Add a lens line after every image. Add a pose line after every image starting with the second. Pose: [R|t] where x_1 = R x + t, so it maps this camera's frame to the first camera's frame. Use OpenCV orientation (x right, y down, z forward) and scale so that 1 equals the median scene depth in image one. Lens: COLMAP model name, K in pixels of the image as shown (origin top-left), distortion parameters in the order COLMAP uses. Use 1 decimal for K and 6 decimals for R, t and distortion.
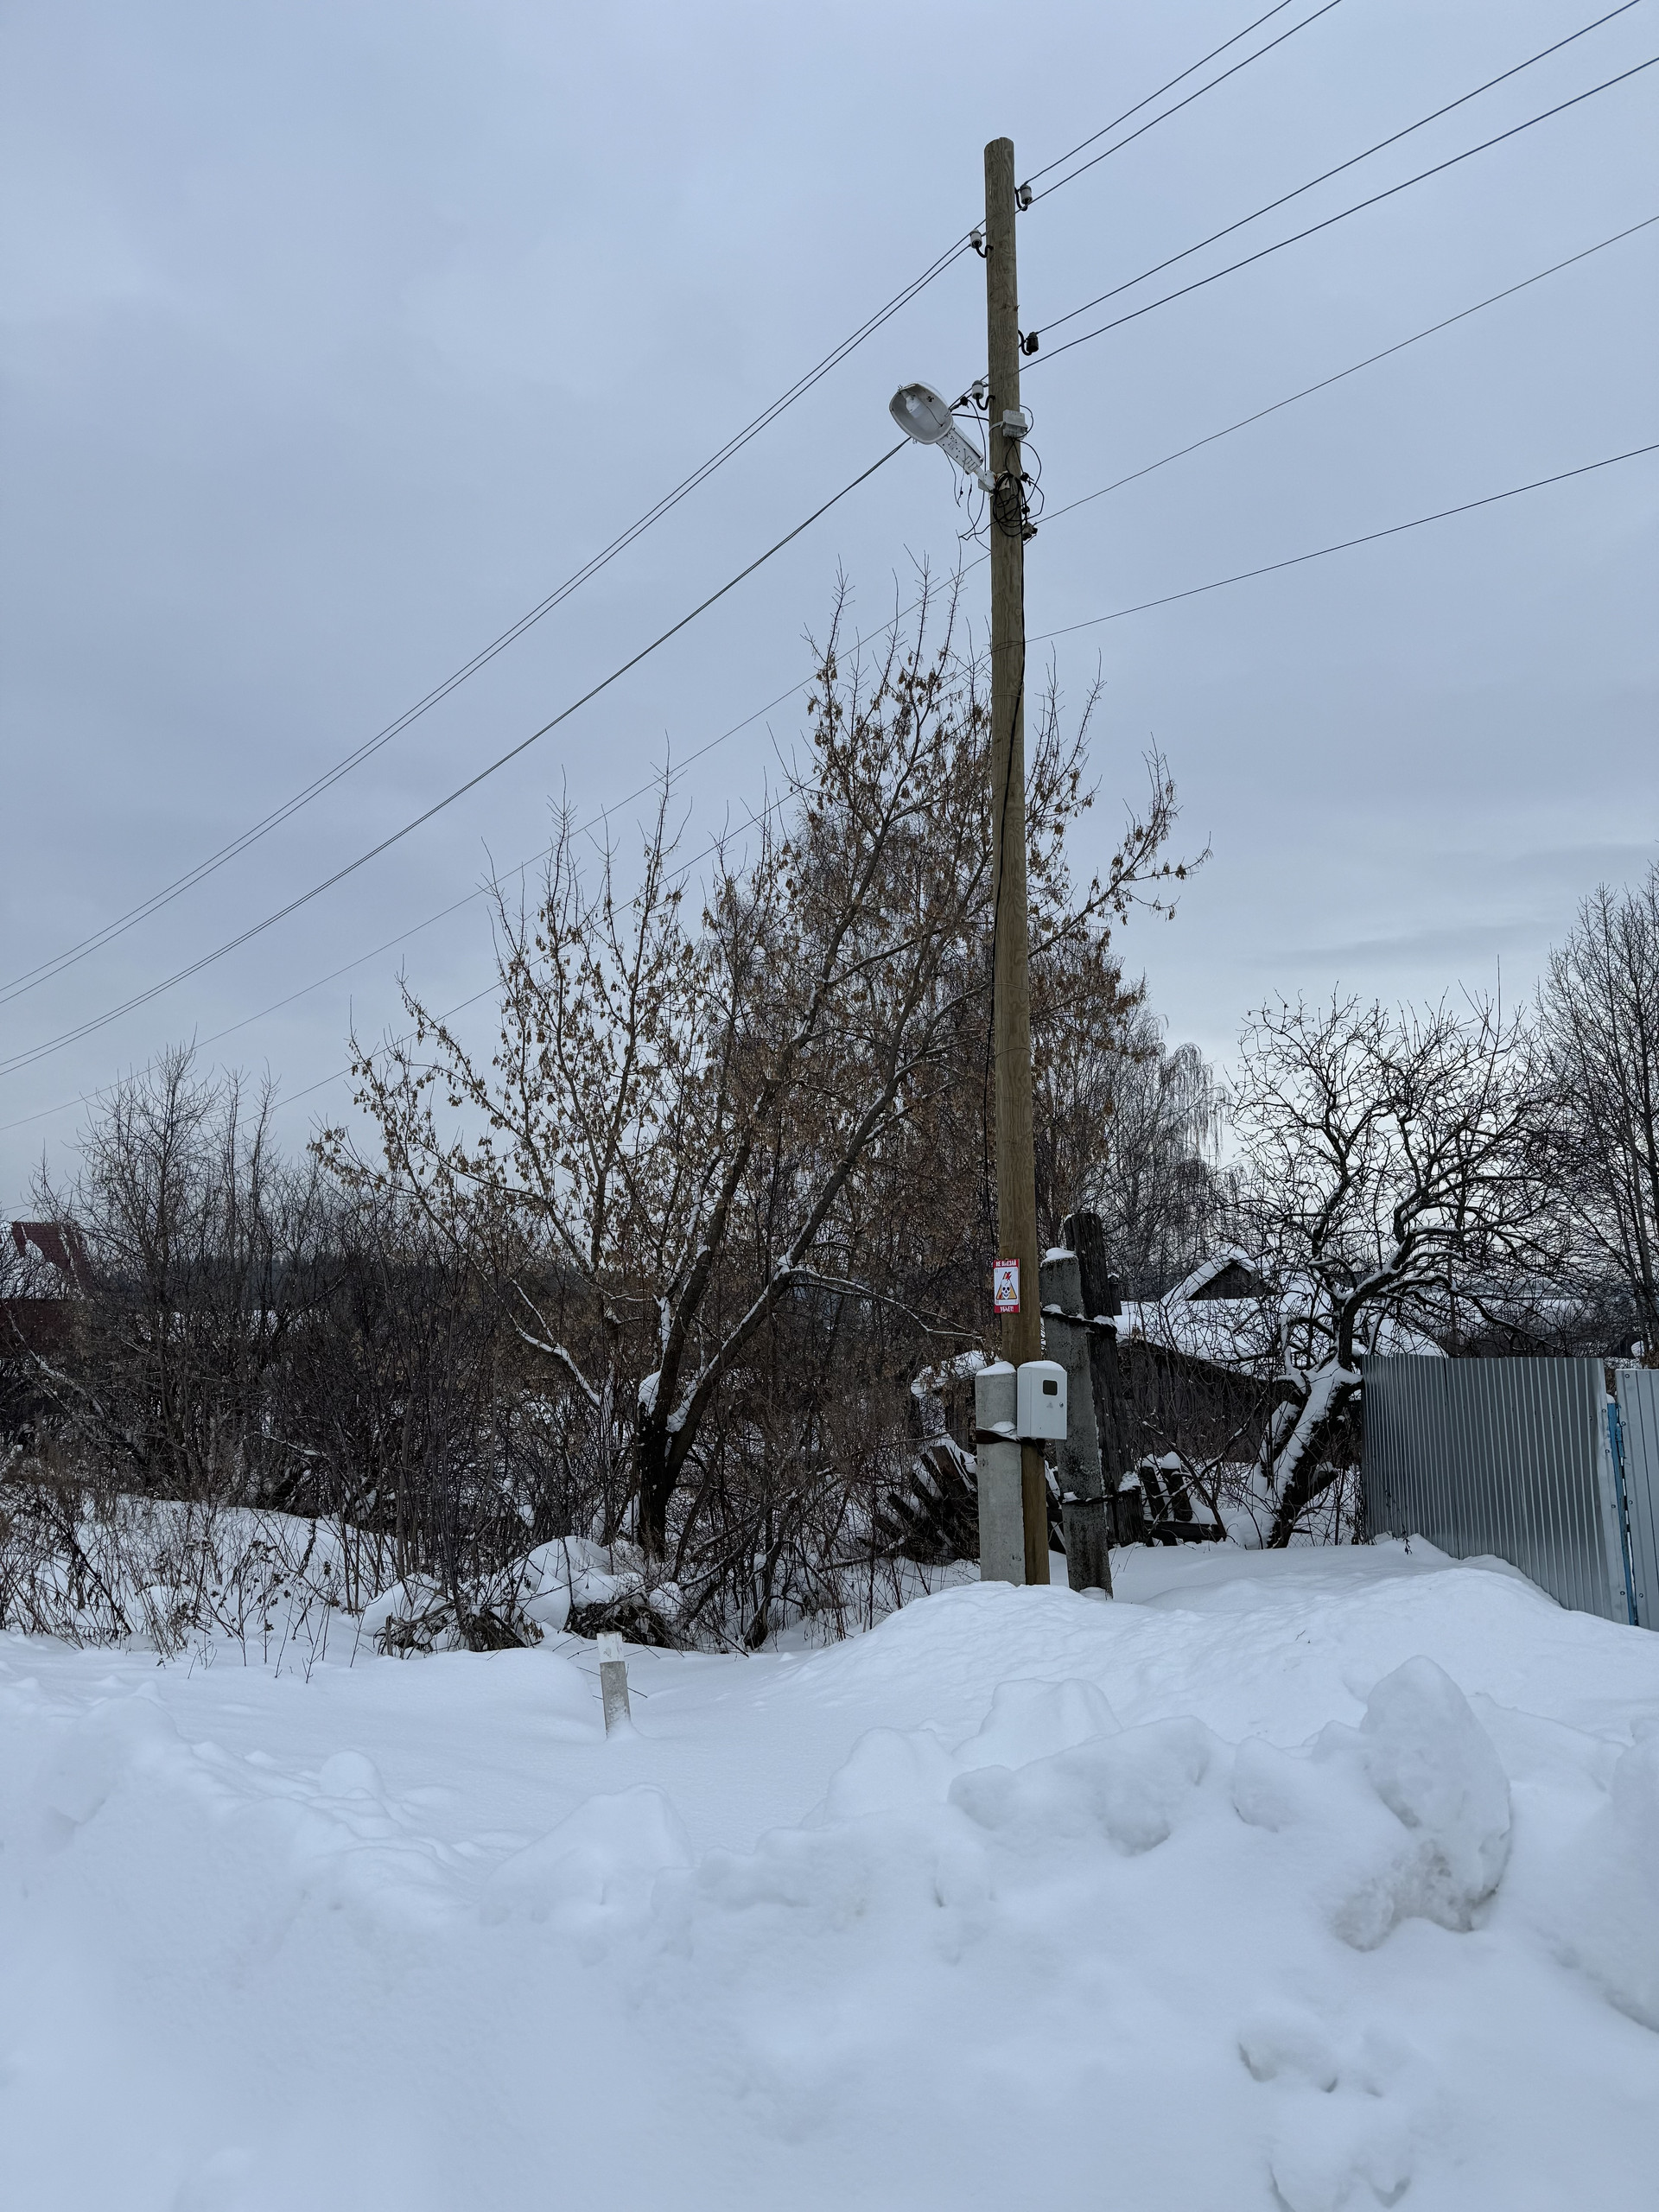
lens RADIAL K [[1565.1, 0, 812.5], [0, 1565.1, 1110.9], [0, 0, 1]] dist [0.200706, -0.370746]
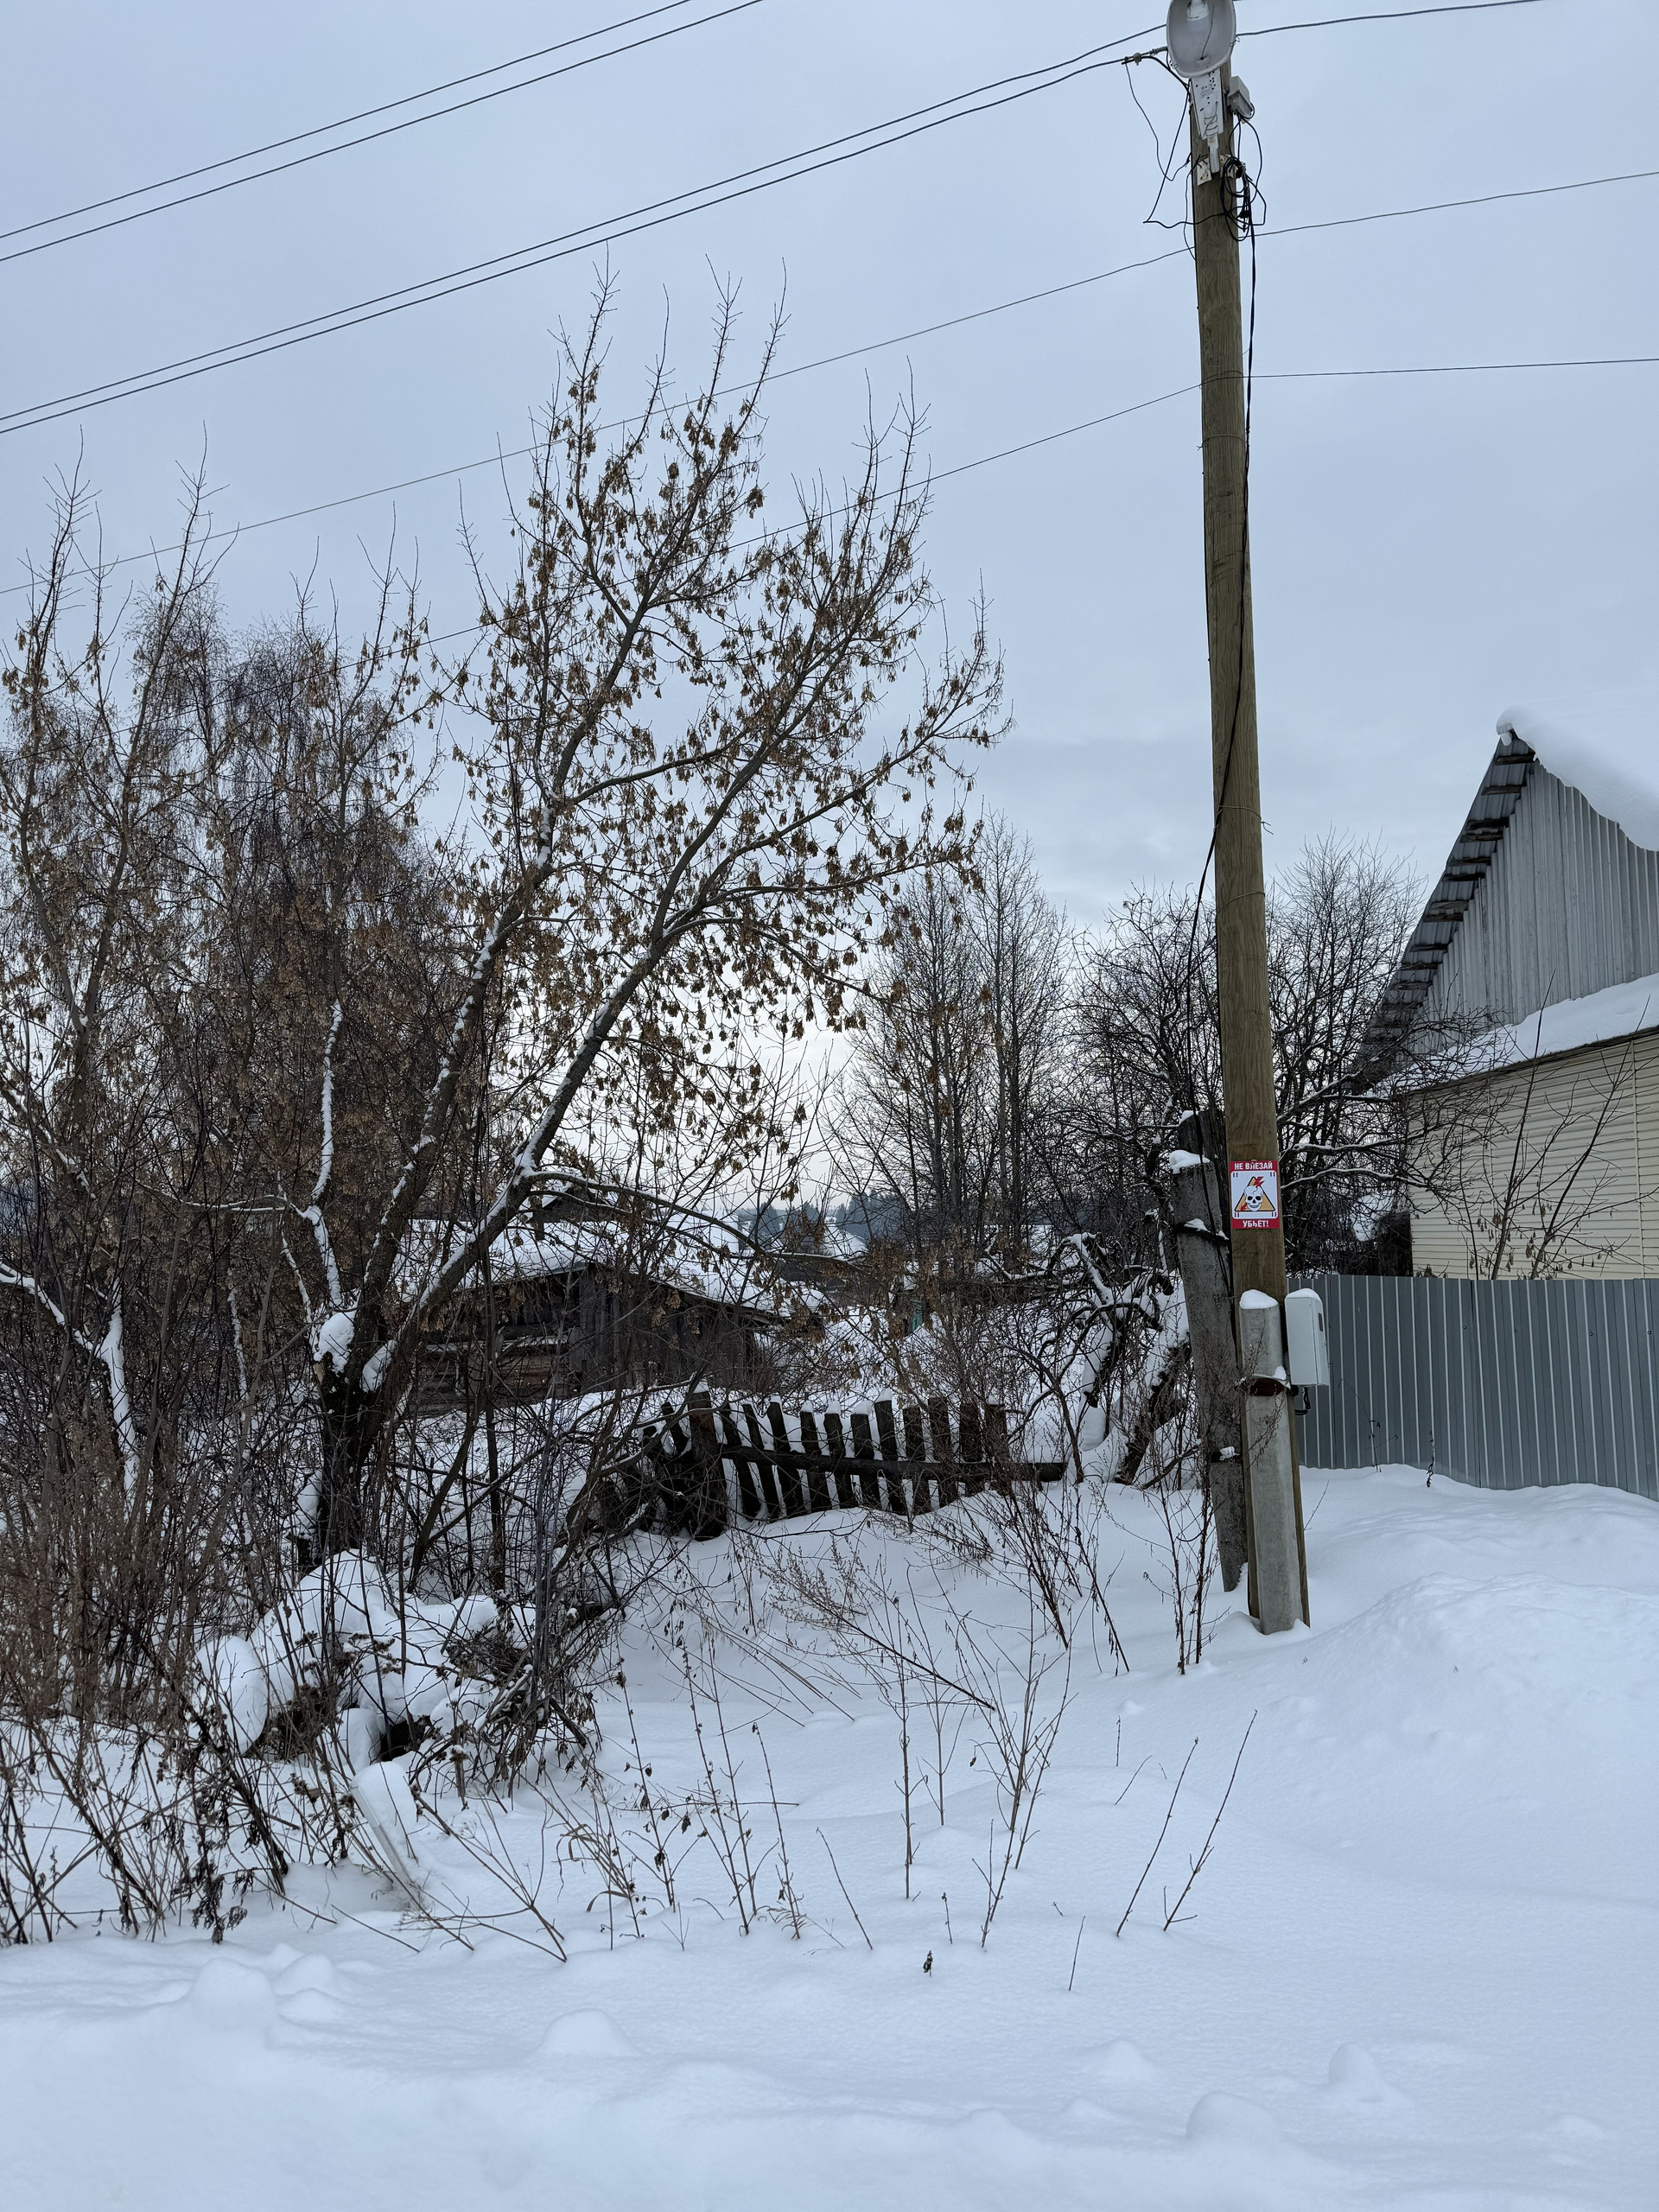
lens RADIAL K [[1552.6, 0, 824.6], [0, 1552.6, 1105.5], [0, 0, 1]] dist [0.201346, -0.407515]
pose [[0.835874, 0.055046, 0.546155, -0.244844], [-0.078213, 0.996751, 0.019243, 0.034777], [-0.543321, -0.058801, 0.837463, 0.234363]]
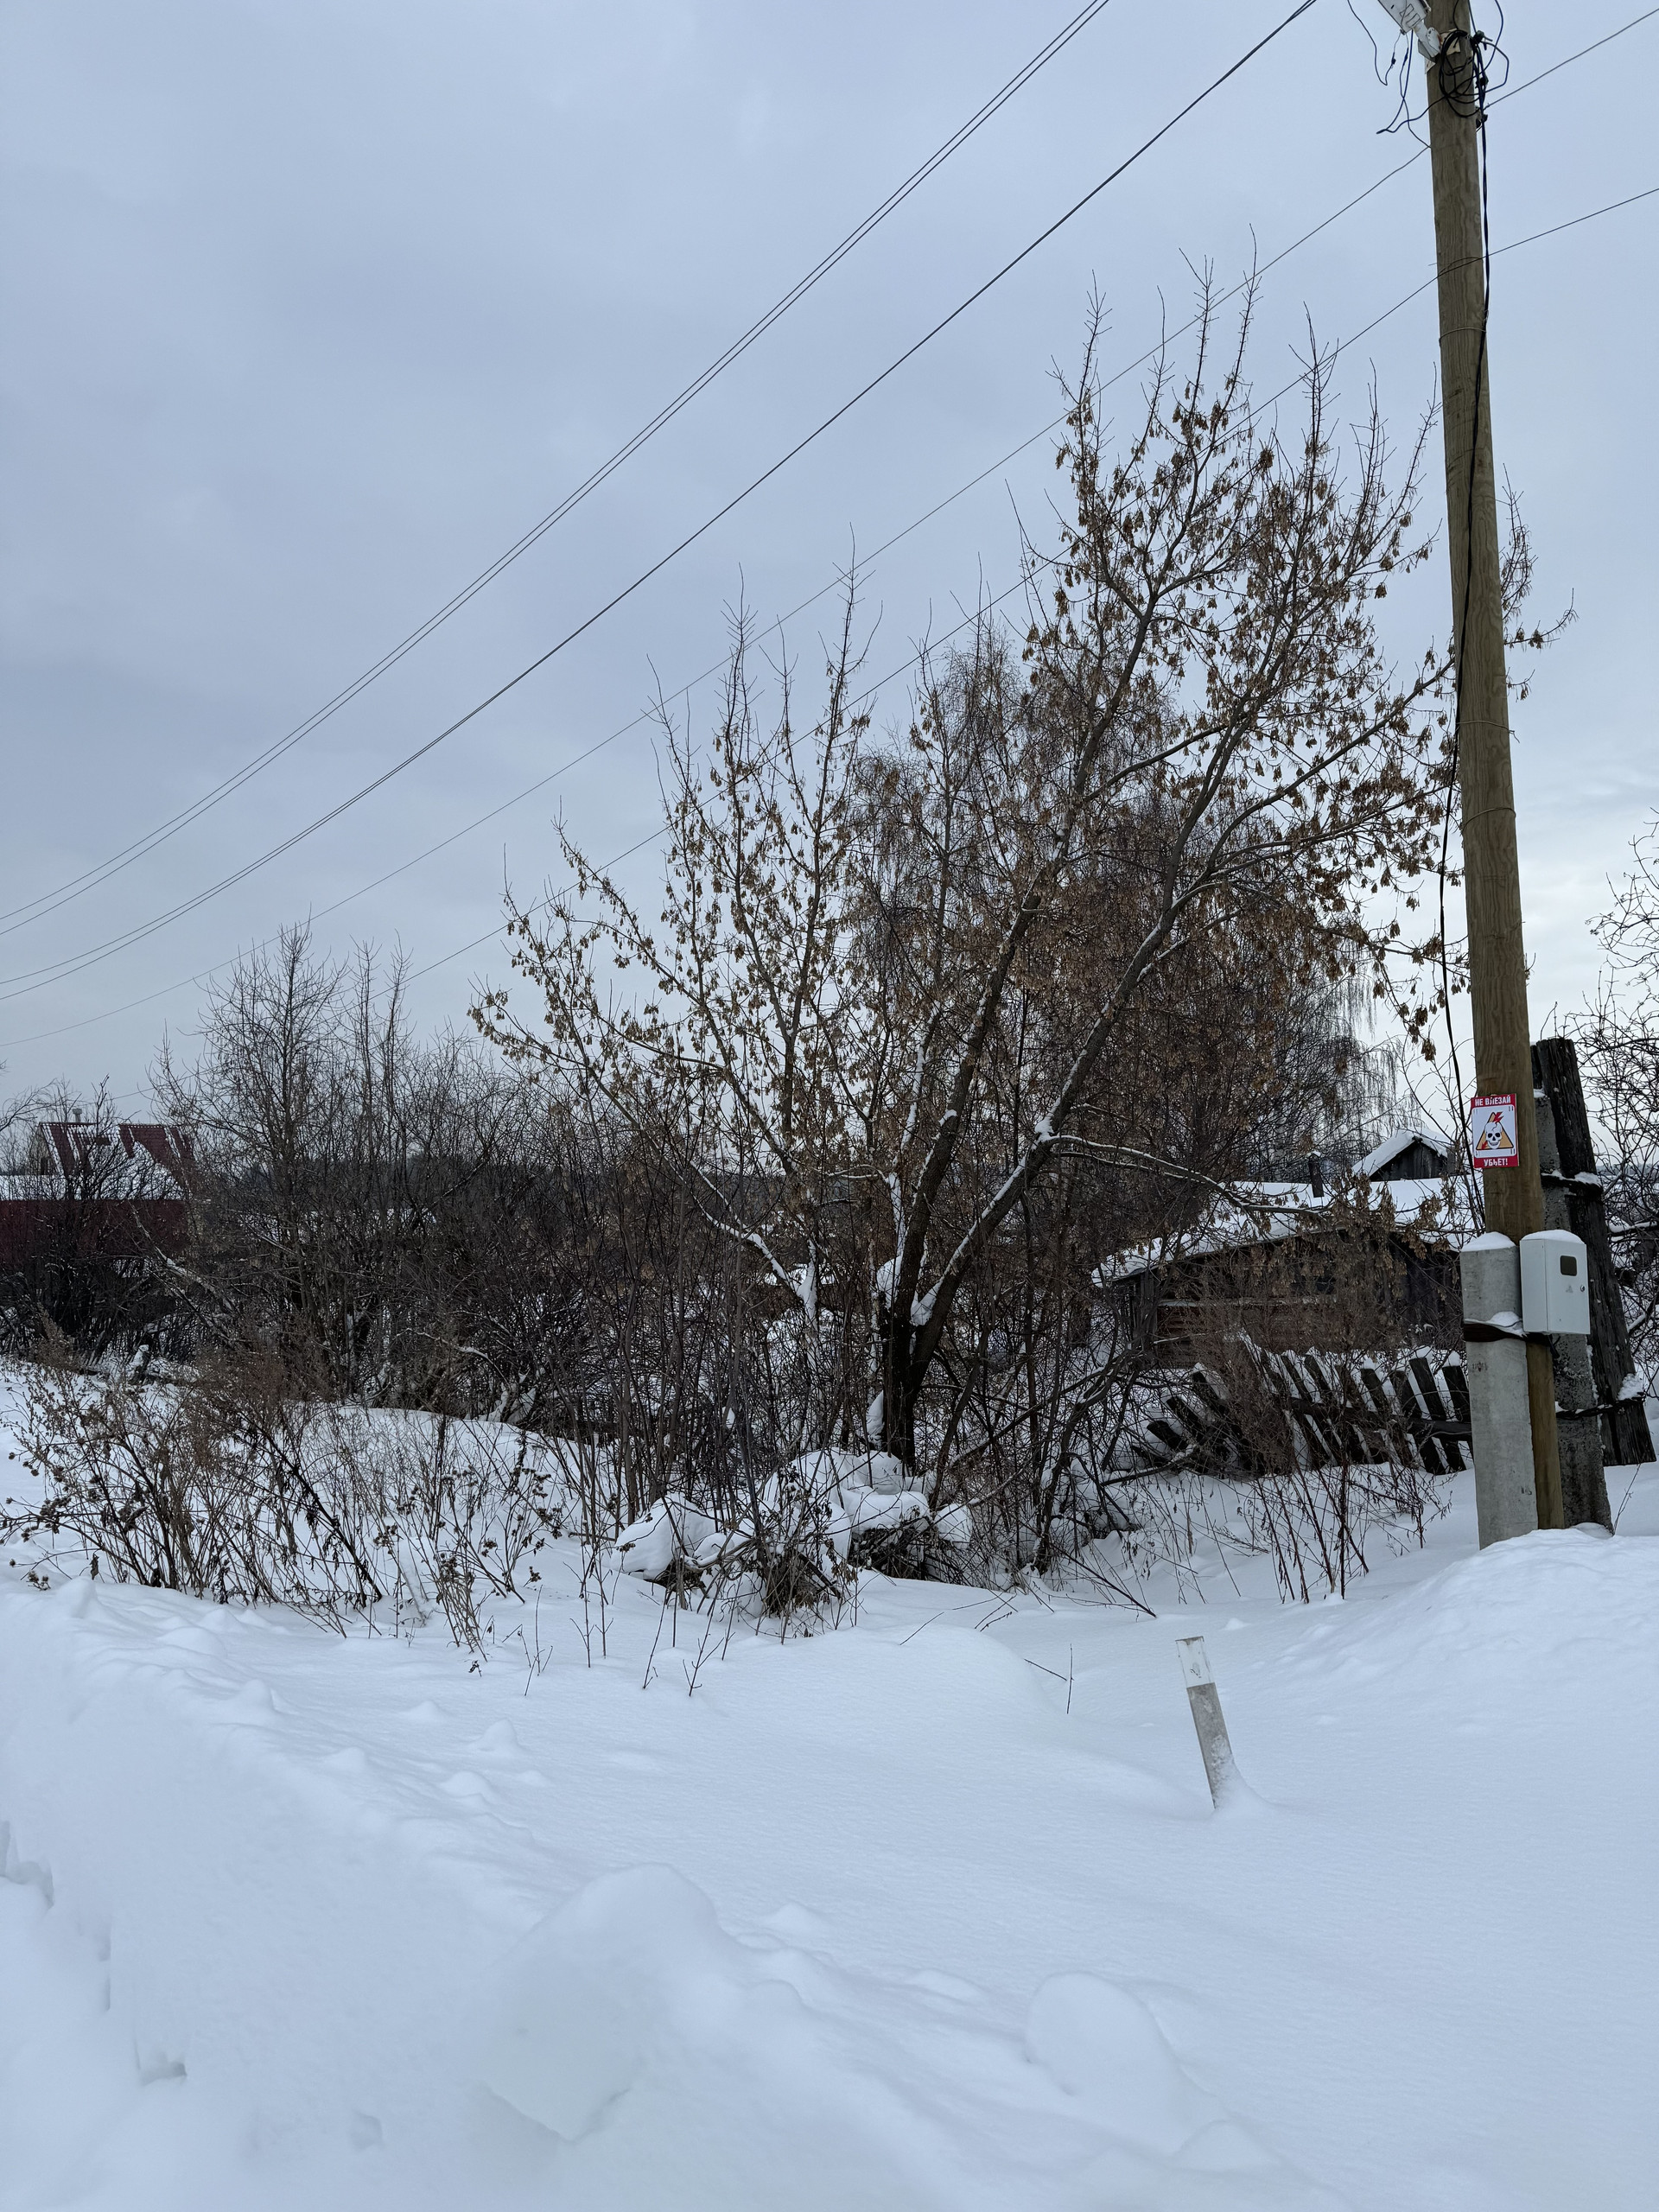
lens RADIAL K [[1552.6, 0, 824.6], [0, 1552.6, 1105.5], [0, 0, 1]] dist [0.201346, -0.407515]
pose [[0.999044, -0.016391, -0.040522, -0.080547], [0.018830, 0.997987, 0.060555, 0.024383], [0.039447, -0.061261, 0.997342, 0.124790]]
